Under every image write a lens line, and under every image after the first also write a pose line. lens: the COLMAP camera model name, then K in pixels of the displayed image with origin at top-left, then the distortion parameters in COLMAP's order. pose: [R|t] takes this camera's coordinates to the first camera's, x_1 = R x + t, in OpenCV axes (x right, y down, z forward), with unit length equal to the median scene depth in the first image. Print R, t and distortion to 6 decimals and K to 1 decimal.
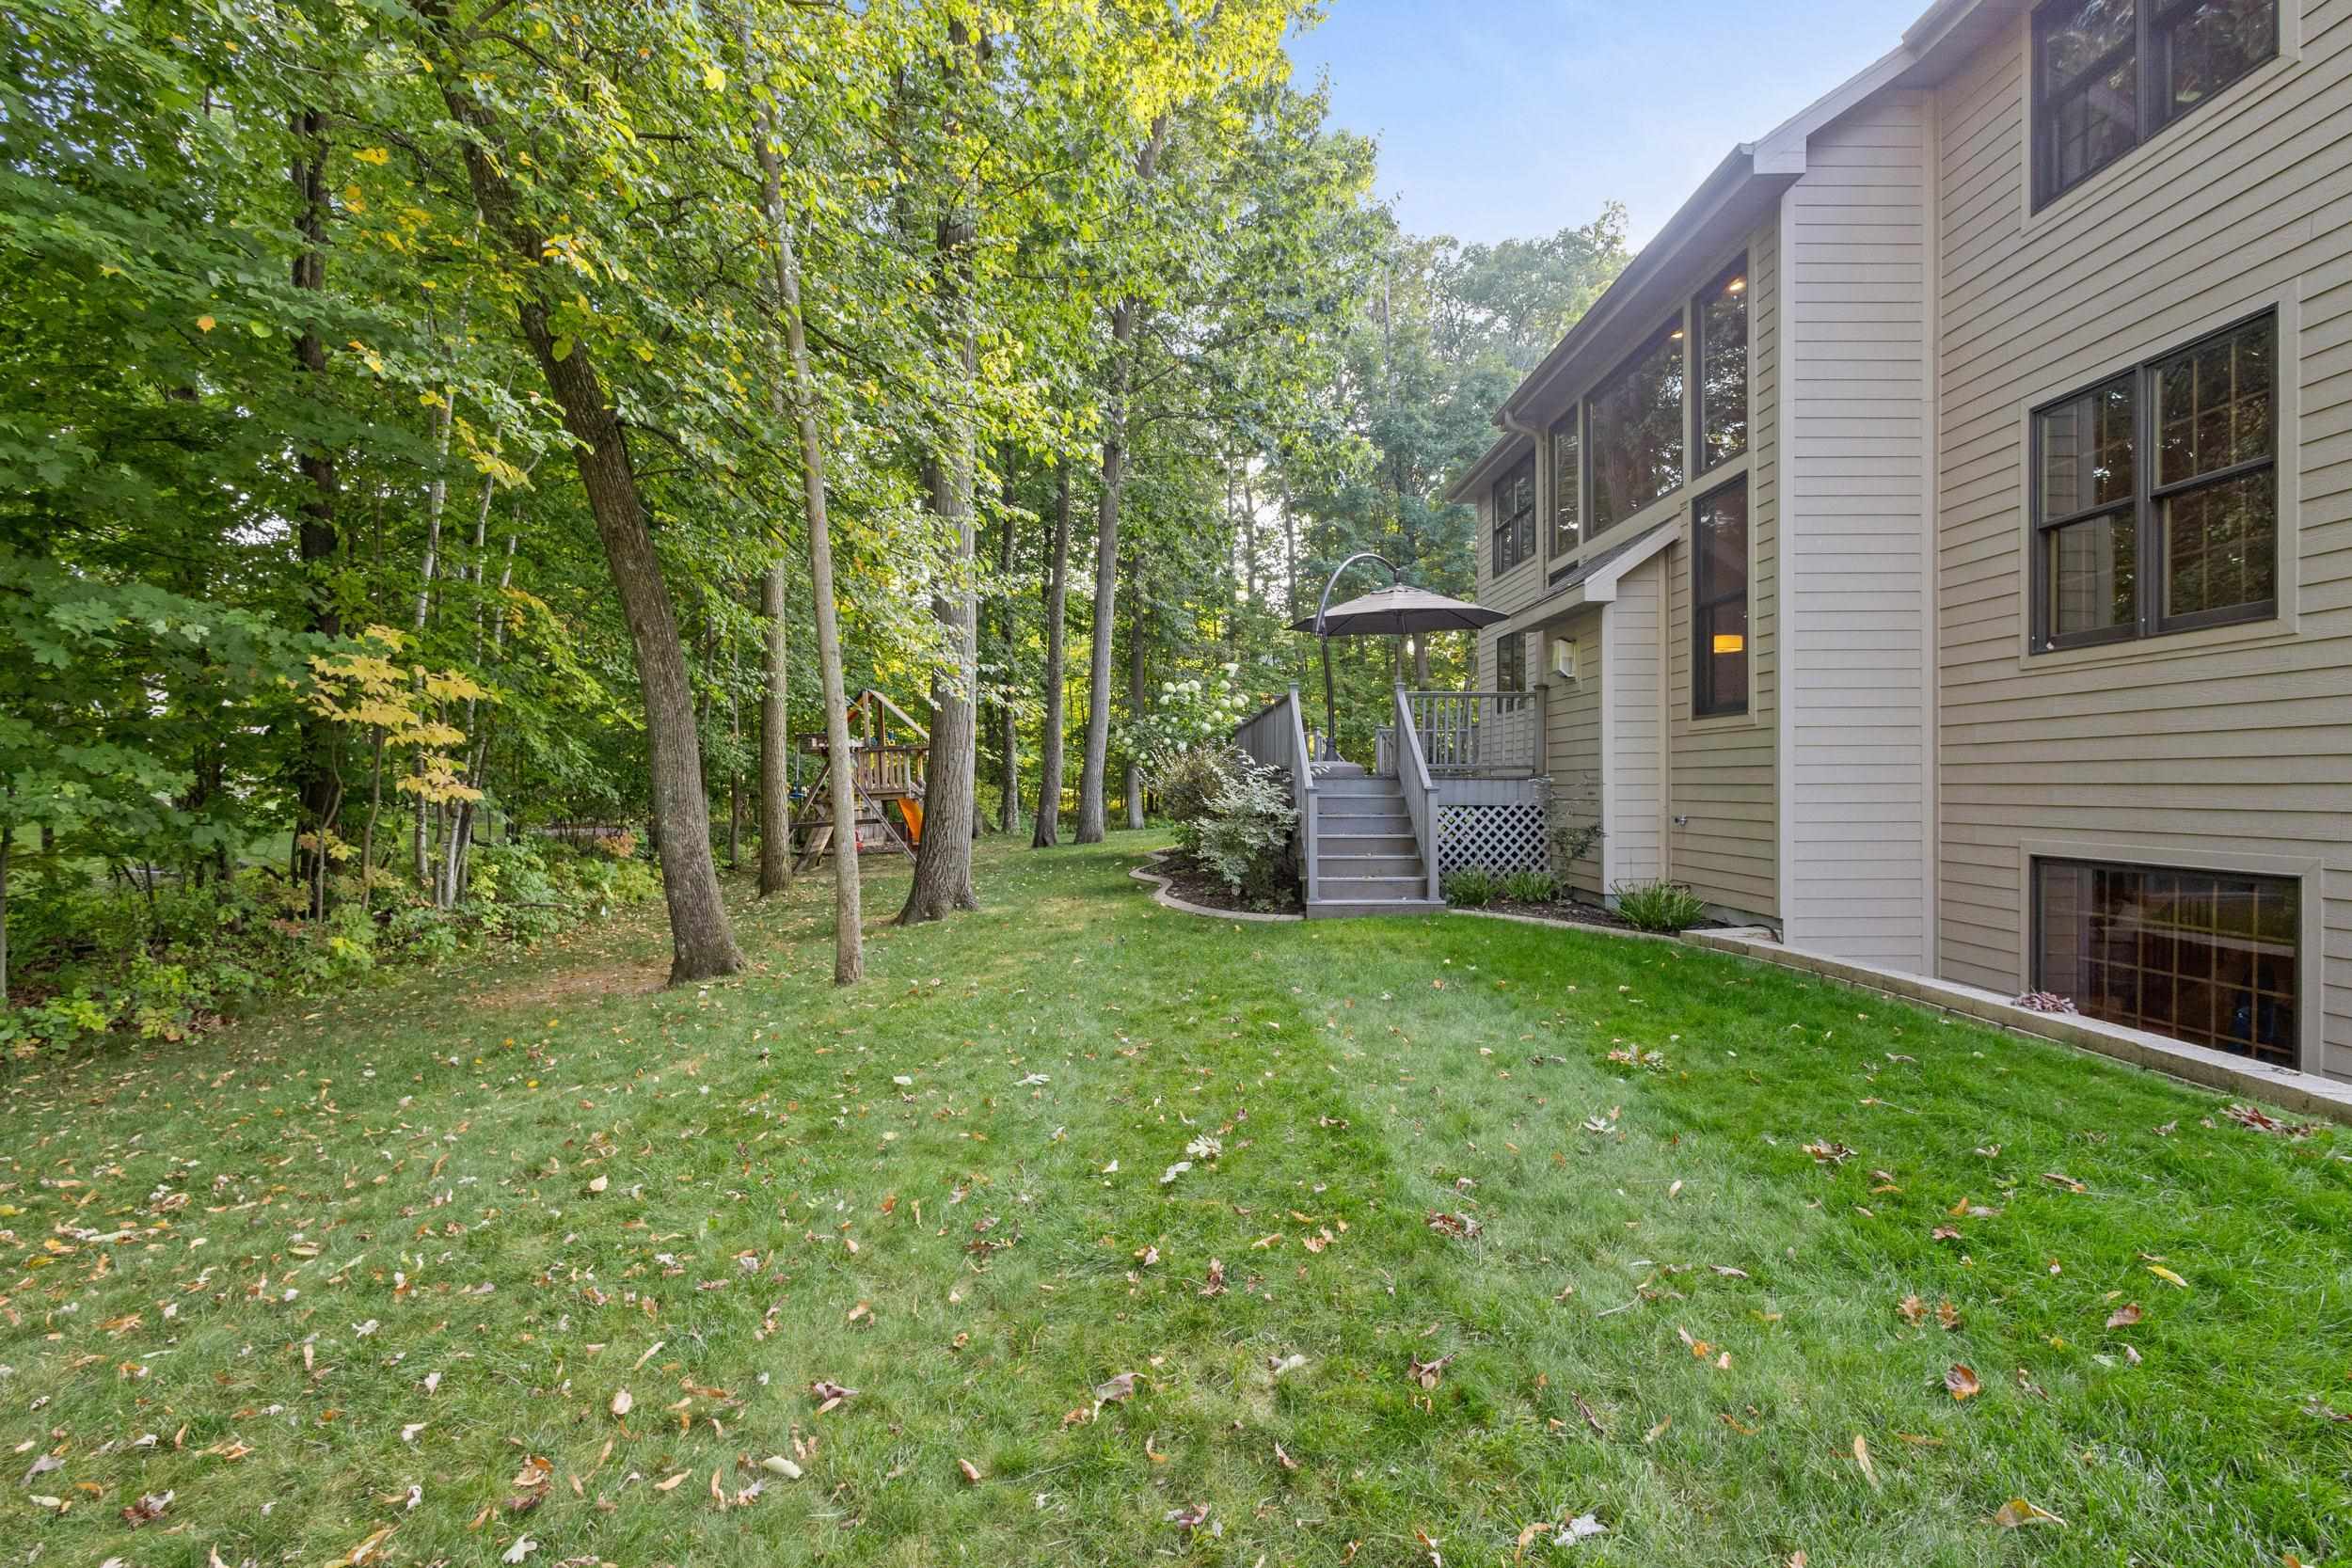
lens RADIAL K [[1093.0, 0, 1177.2], [0, 1093.0, 788.3], [0, 0, 1]] dist [0.017443, 0.001174]
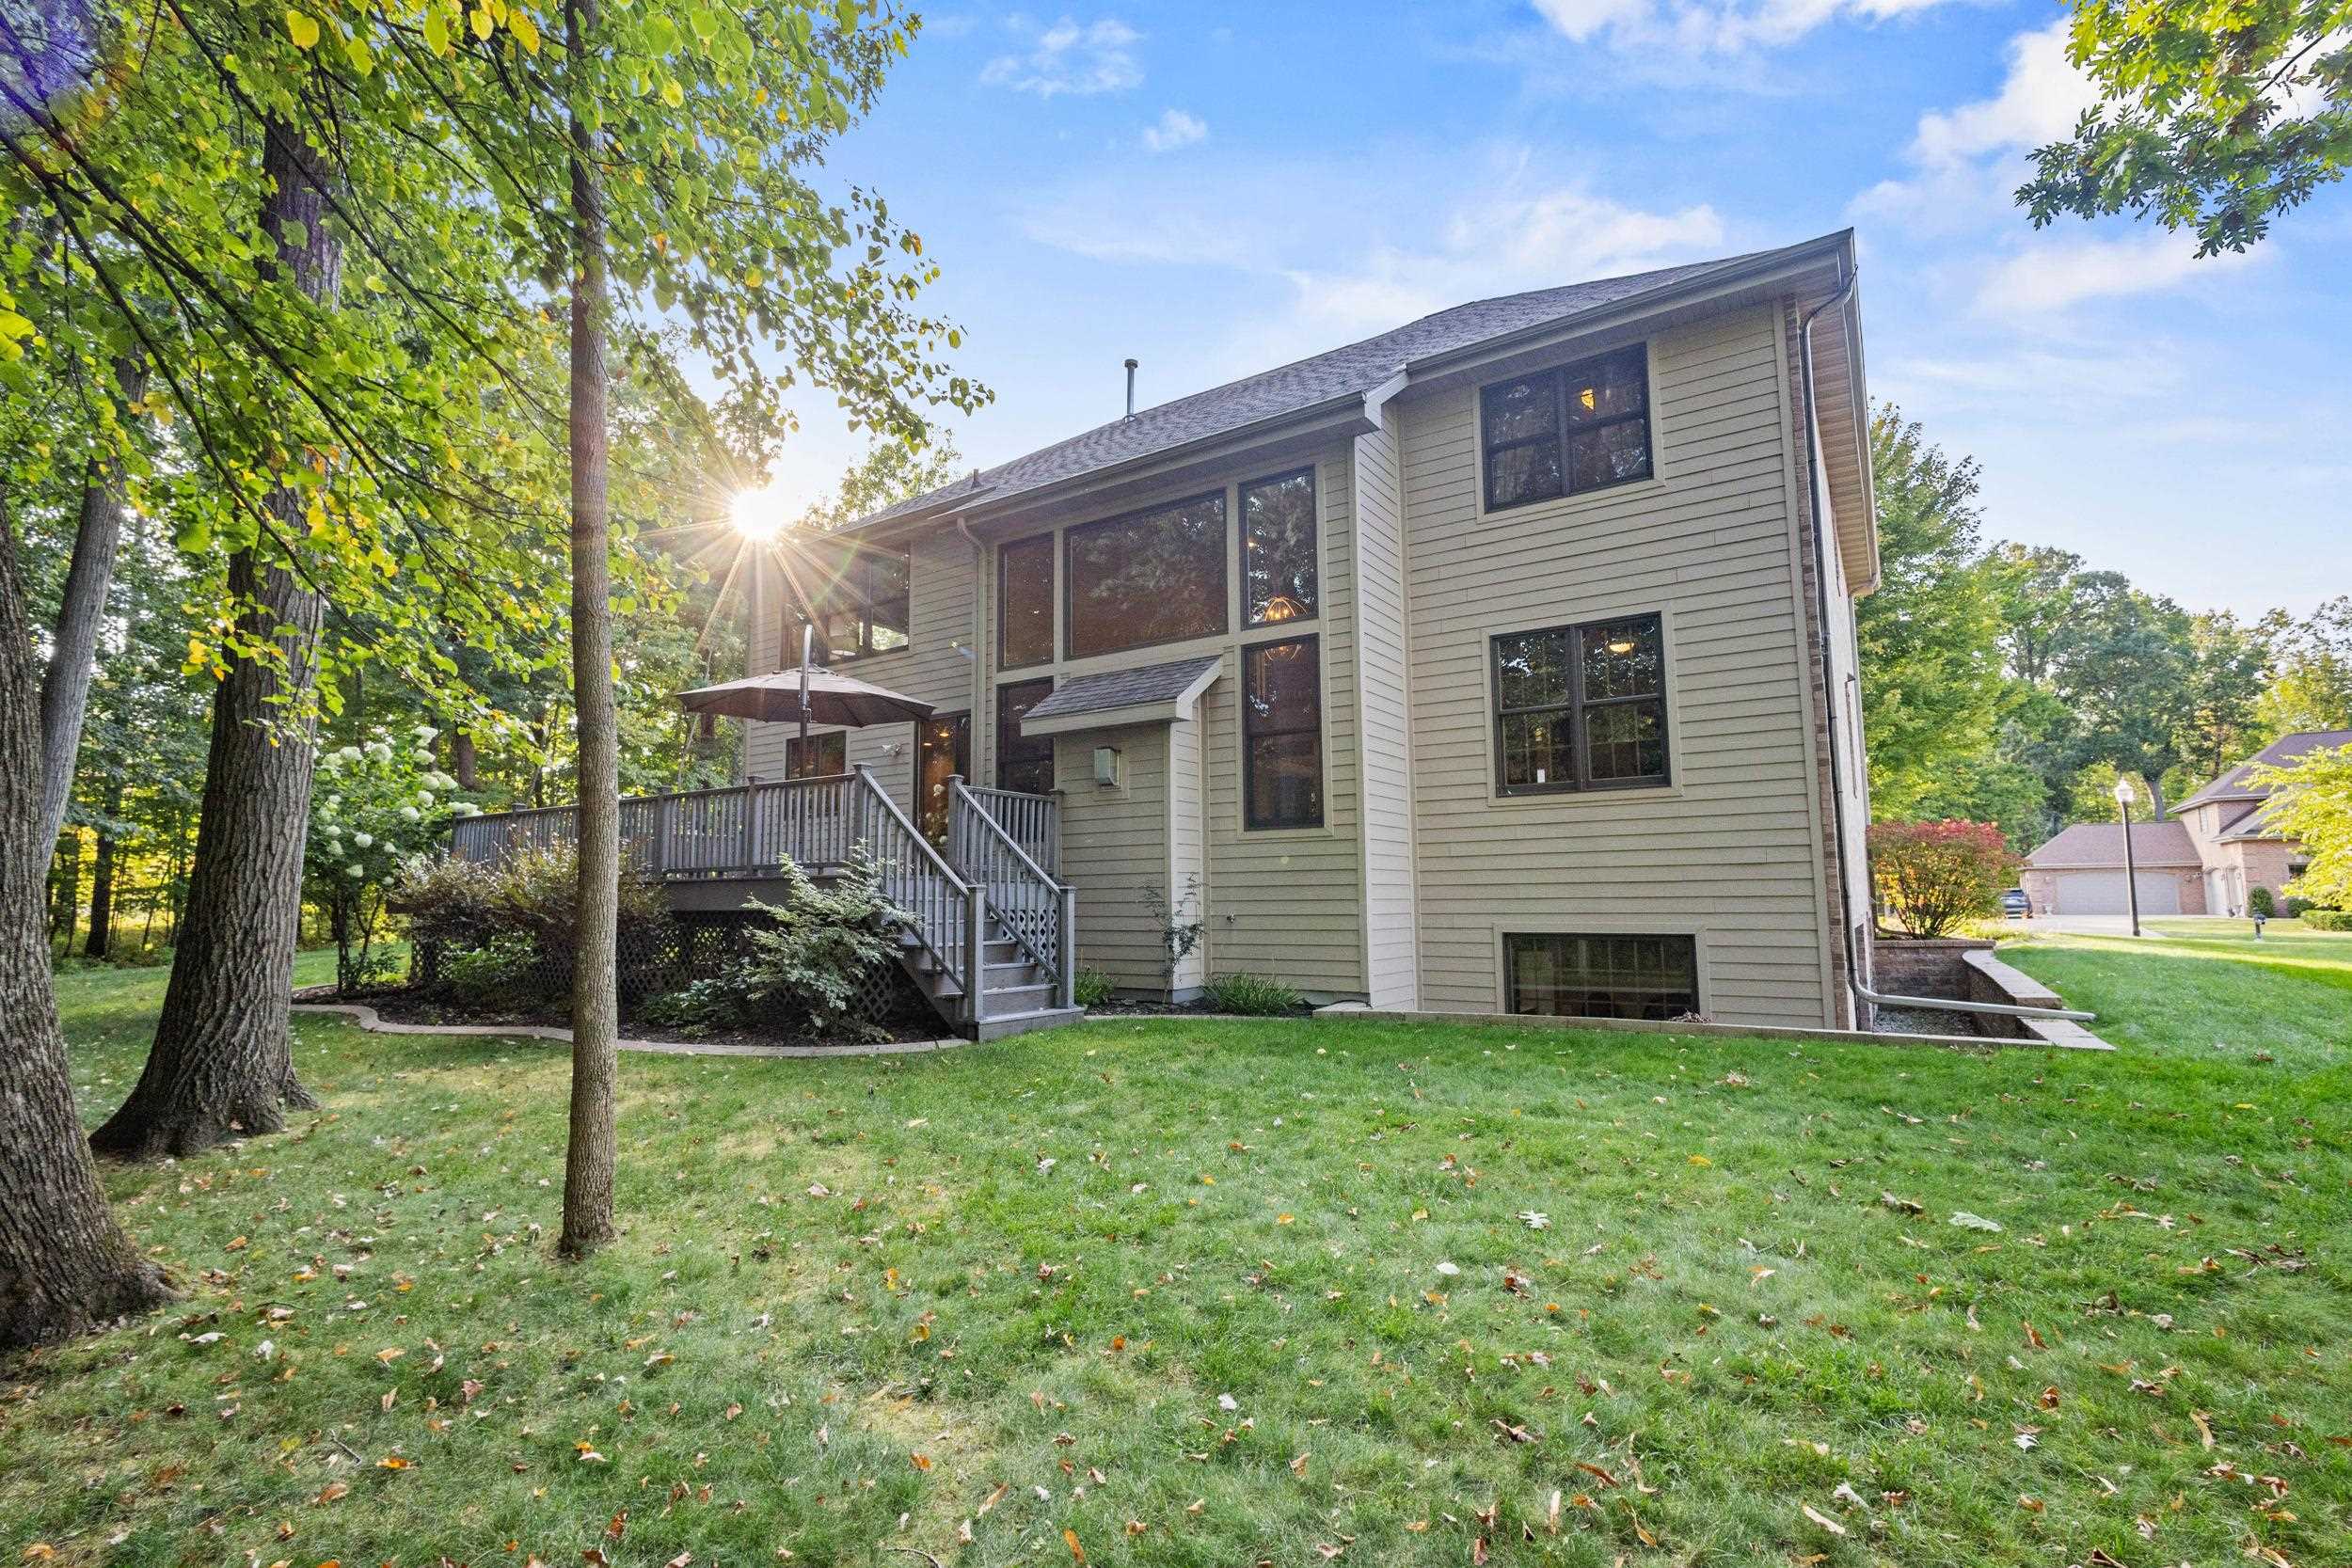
lens RADIAL K [[1093.0, 0, 1177.0], [0, 1093.0, 783.3], [0, 0, 1]] dist [0.017443, 0.001174]
pose [[0.573729, 0.092219, 0.813837, -0.671875], [0.007684, 0.992991, -0.117937, 0.030935], [-0.819009, 0.073917, 0.568999, 0.513659]]
